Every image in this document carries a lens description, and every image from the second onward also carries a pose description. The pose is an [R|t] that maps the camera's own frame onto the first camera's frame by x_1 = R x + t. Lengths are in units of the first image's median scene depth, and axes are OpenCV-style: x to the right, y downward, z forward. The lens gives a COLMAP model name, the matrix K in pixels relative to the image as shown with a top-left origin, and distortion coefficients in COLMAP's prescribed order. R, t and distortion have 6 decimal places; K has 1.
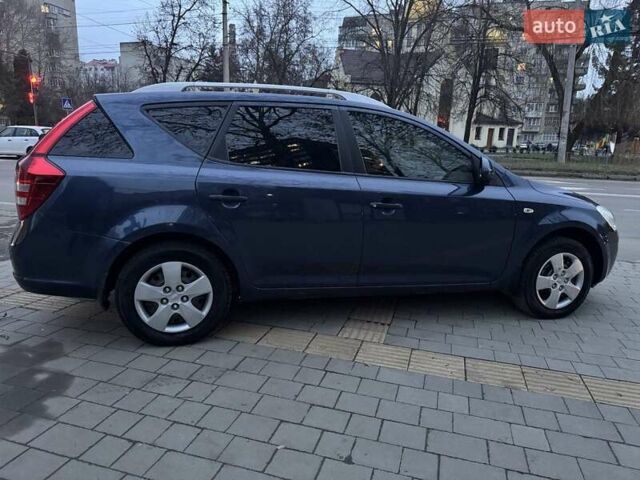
lens RADIAL K [[445.8, 0, 321.5], [0, 445.8, 257.7], [0, 0, 1]] dist [0.004957, 0.000421]
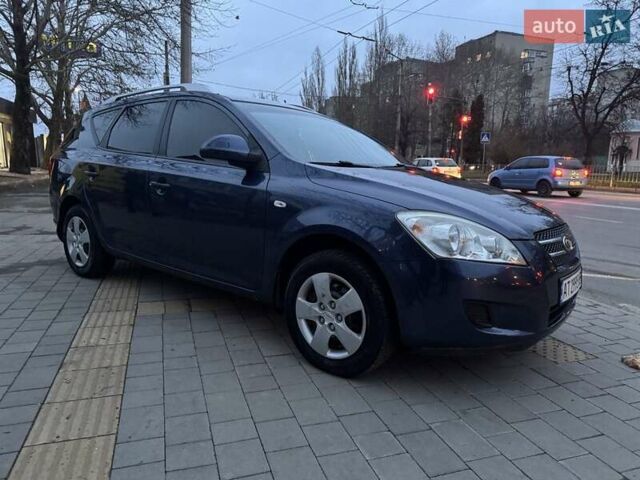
lens RADIAL K [[457.9, 0, 320.0], [0, 457.9, 240.0], [0, 0, 1]] dist [0.110029, -0.164229]
pose [[0.588990, 0.113127, -0.800183, 0.611674], [-0.207398, 0.978151, -0.014373, -0.026406], [0.781074, 0.174422, 0.599584, 0.320254]]
